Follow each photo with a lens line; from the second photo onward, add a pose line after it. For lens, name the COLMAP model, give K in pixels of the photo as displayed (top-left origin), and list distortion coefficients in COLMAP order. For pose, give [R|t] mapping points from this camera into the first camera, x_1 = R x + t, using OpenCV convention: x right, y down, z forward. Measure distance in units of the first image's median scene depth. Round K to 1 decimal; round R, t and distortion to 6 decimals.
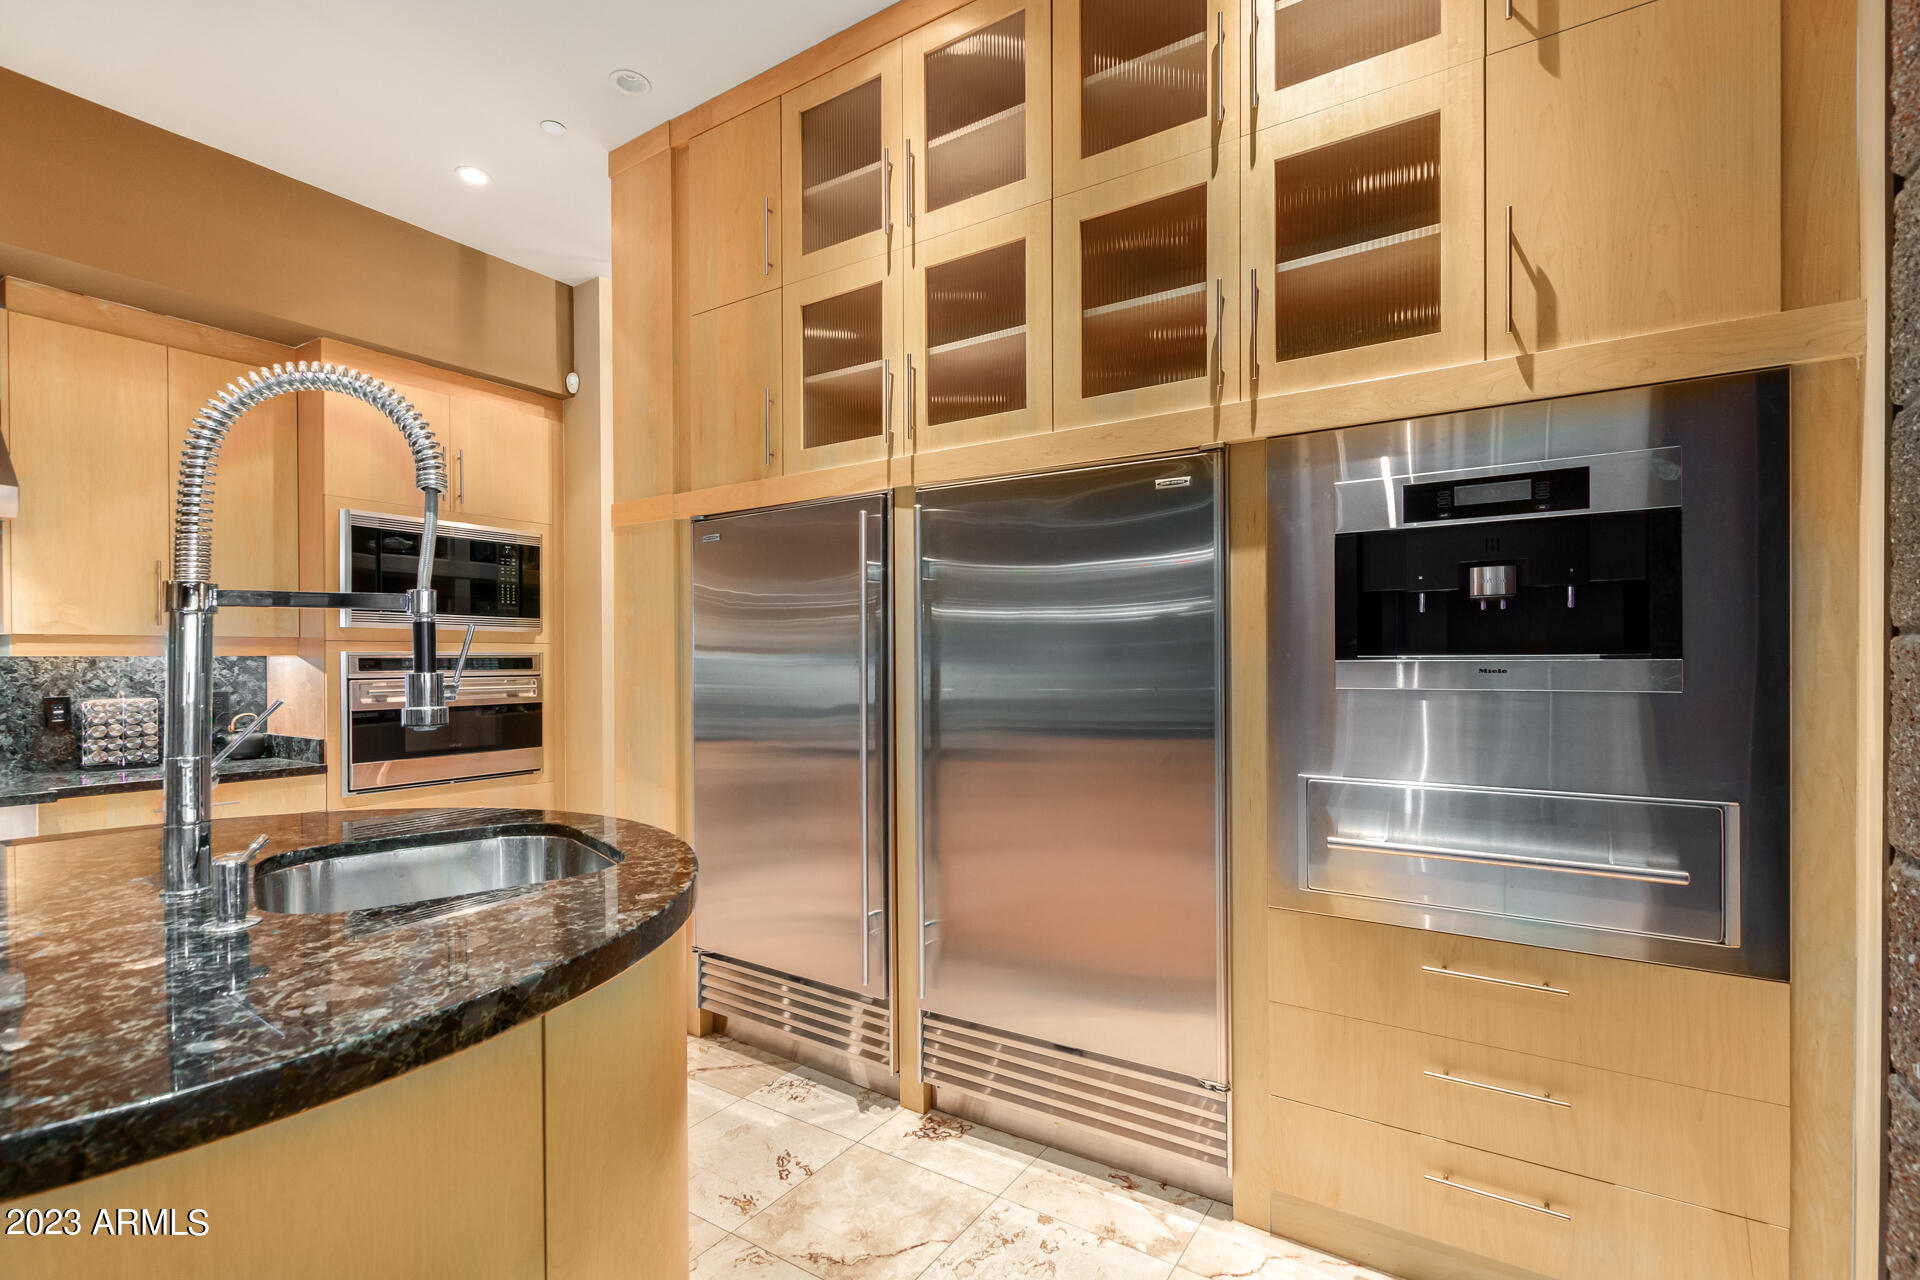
lens RADIAL K [[880.7, 0, 962.0], [0, 880.7, 662.2], [0, 0, 1]] dist [0.002185, -0.000365]
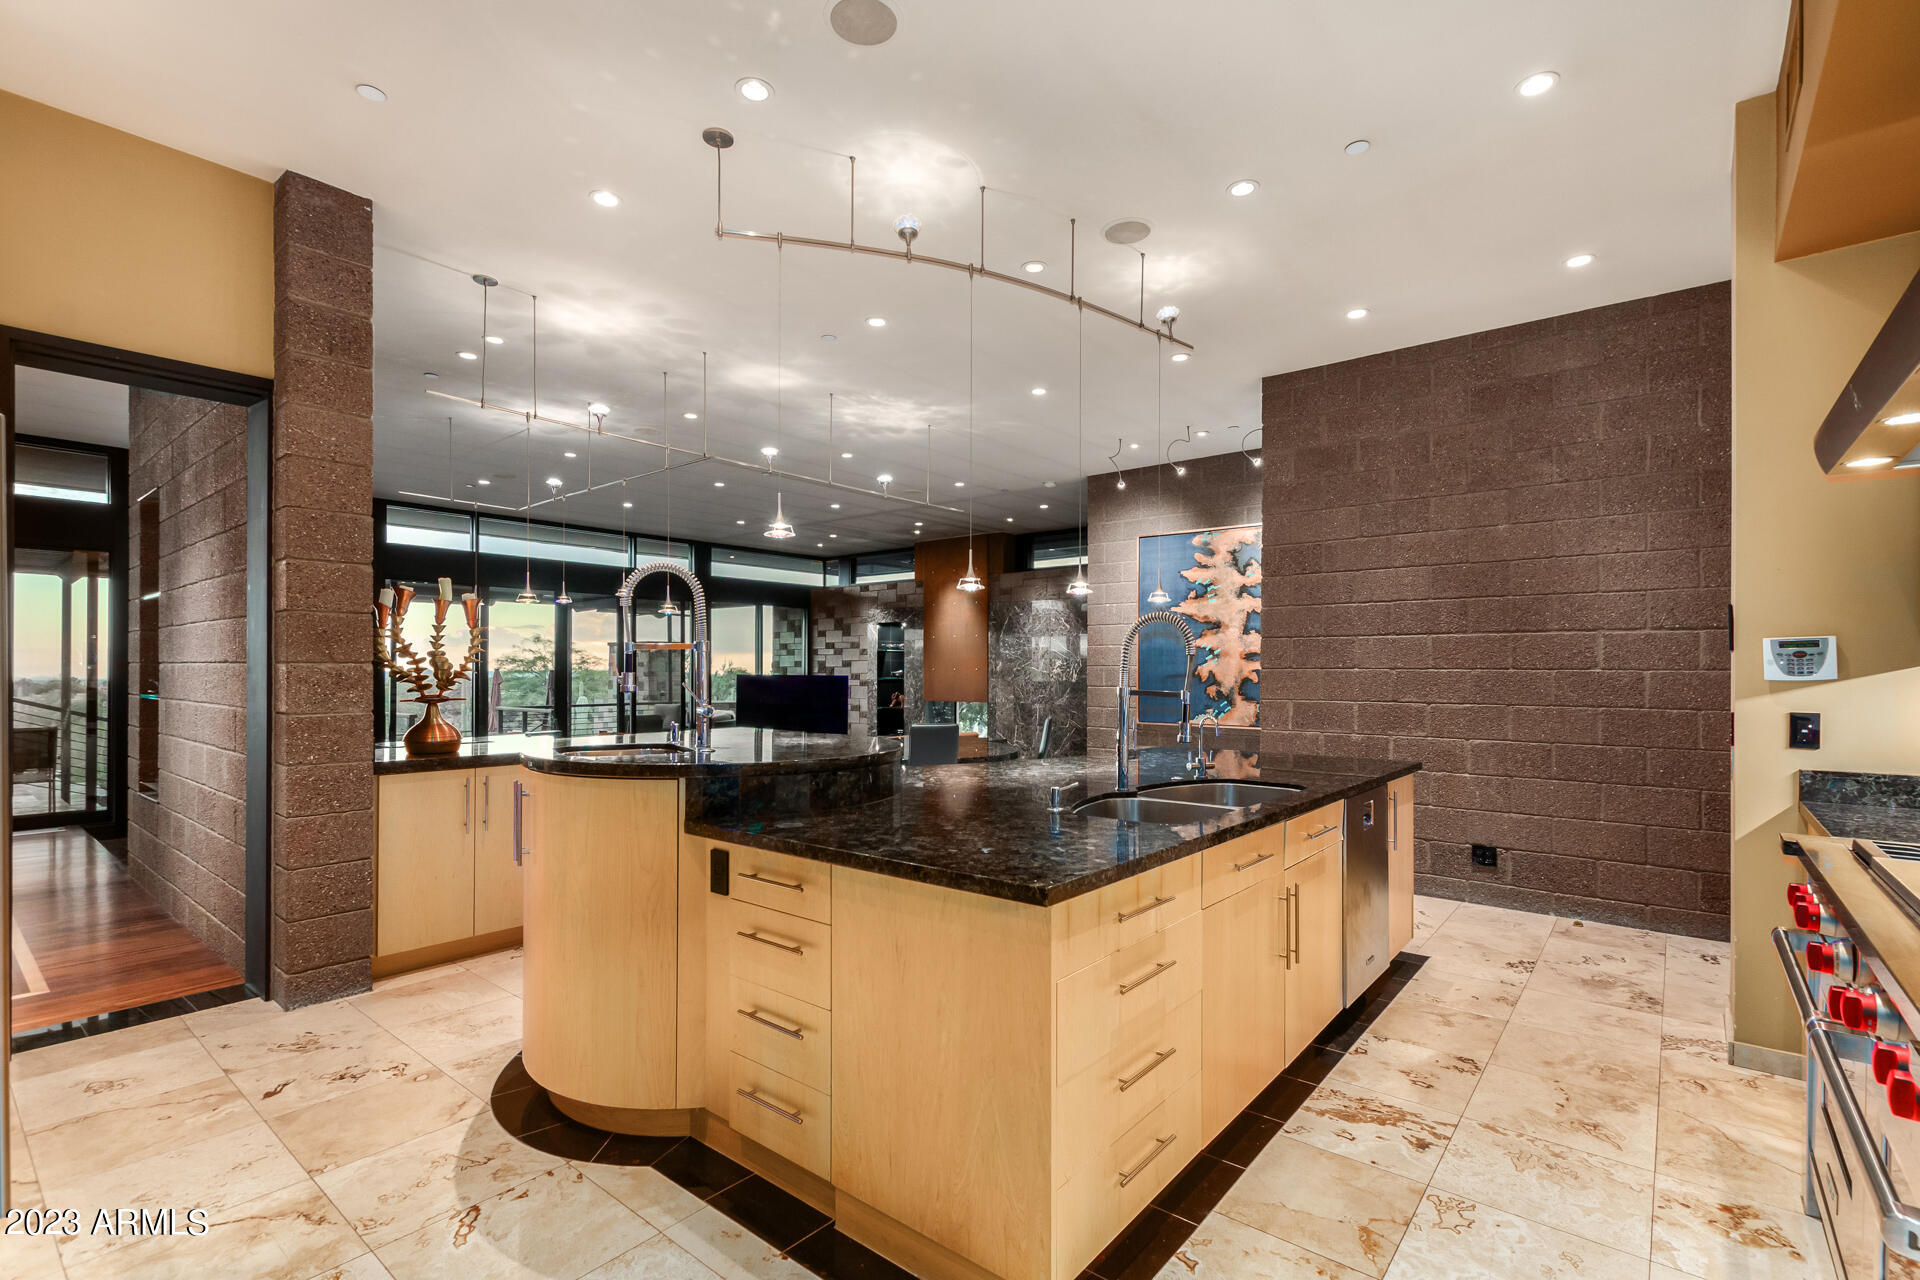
lens RADIAL K [[869.5, 0, 967.7], [0, 869.5, 671.0], [0, 0, 1]] dist [-0.001923, -0.000900]
pose [[-0.994788, 0.004586, 0.101858, -0.926881], [0.005530, 0.999944, 0.008992, -0.009691], [-0.101811, 0.009508, -0.994758, 1.702725]]
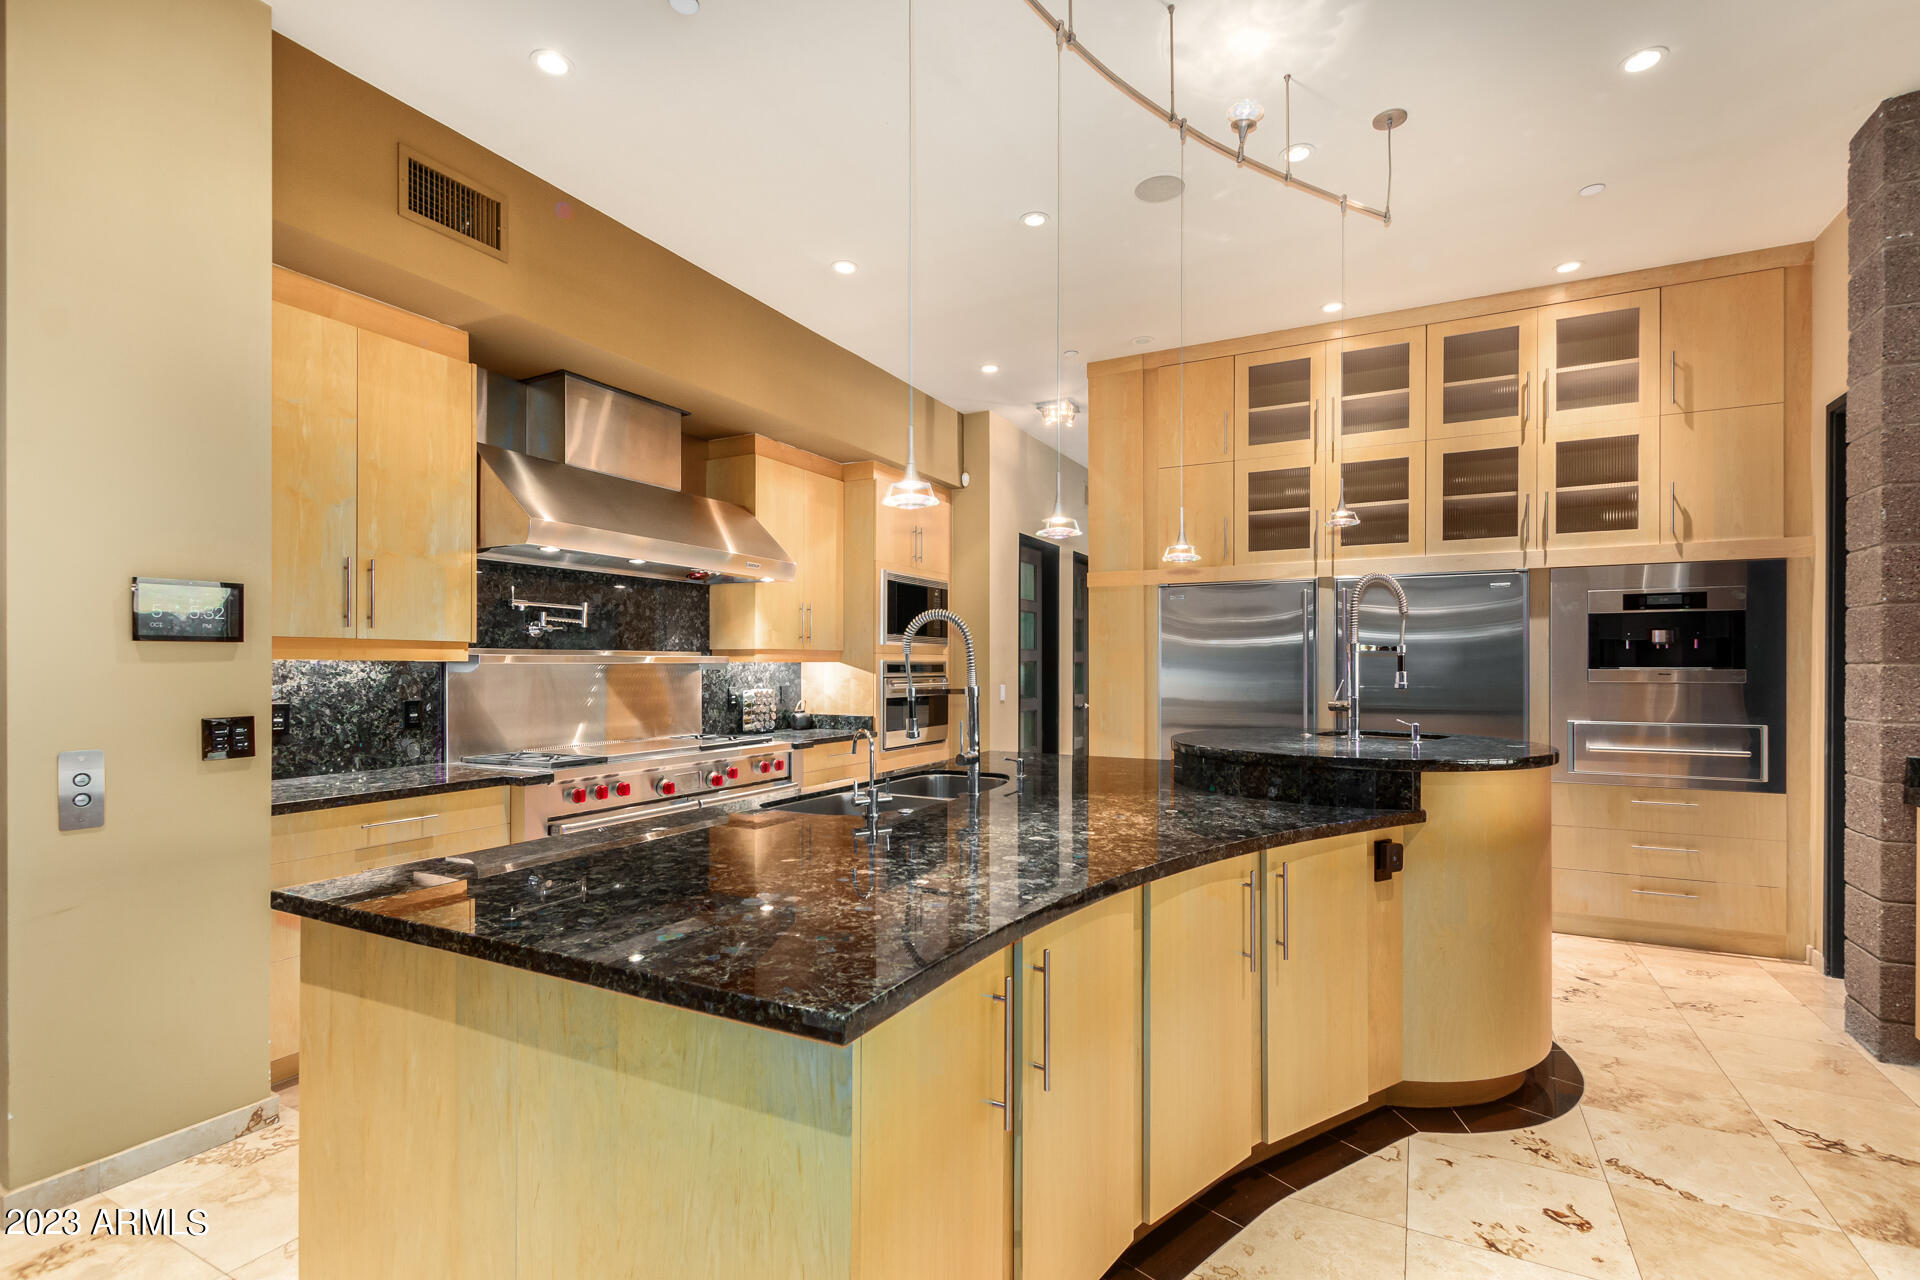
lens RADIAL K [[889.5, 0, 935.3], [0, 889.5, 668.4], [0, 0, 1]] dist [-0.001294, -0.000450]
pose [[0.996701, 0.006755, 0.080877, -1.192334], [-0.006561, 0.999975, -0.002657, 0.009948], [-0.080893, 0.002118, 0.996721, -0.947010]]
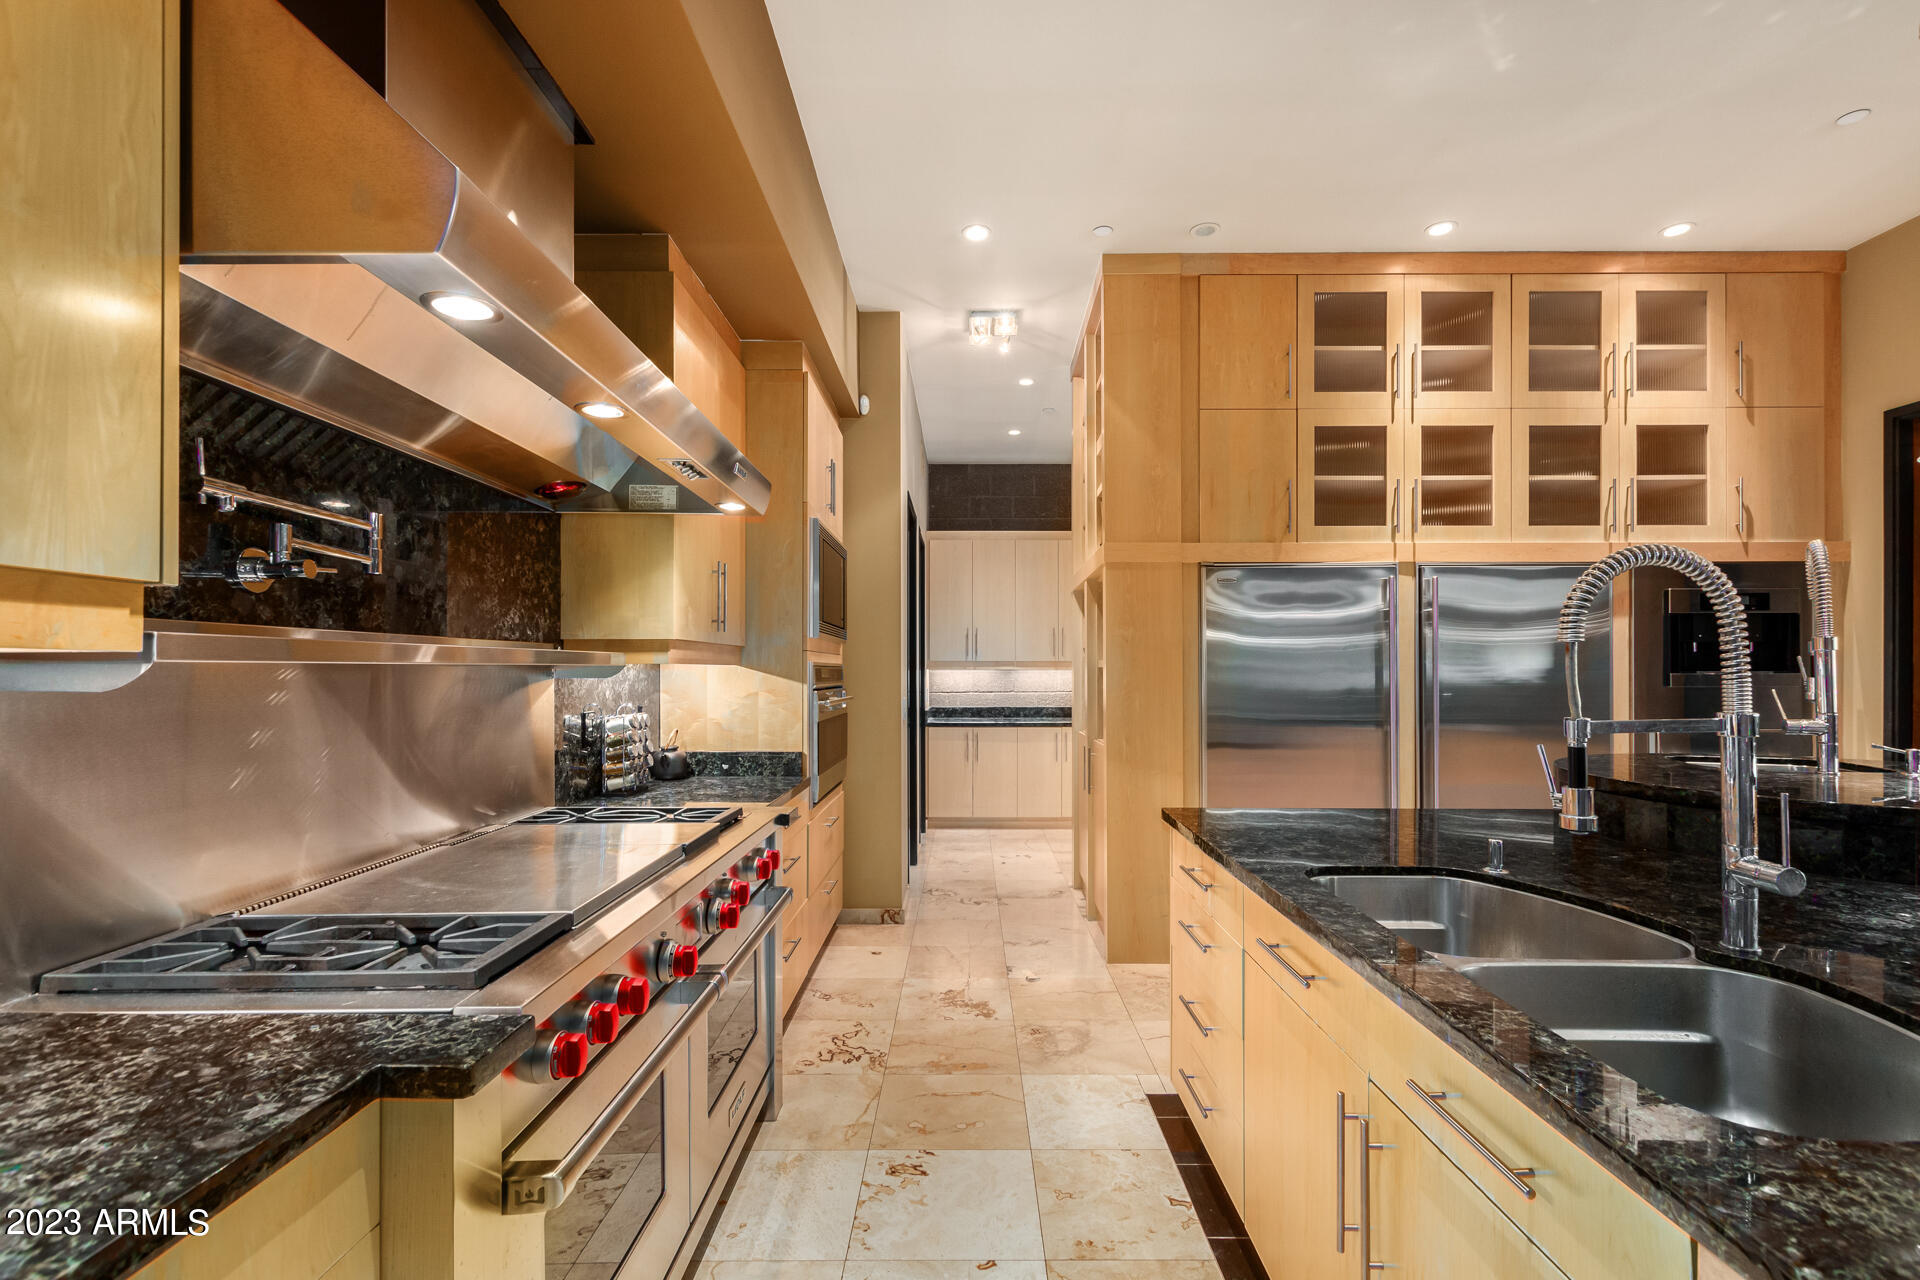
lens RADIAL K [[890.4, 0, 954.0], [0, 890.4, 674.6], [0, 0, 1]] dist [0.003322, -0.000006]
pose [[0.836762, 0.002541, 0.547561, -1.808904], [-0.000122, 0.999990, -0.004454, 0.010746], [-0.547567, 0.003660, 0.836754, 0.128811]]
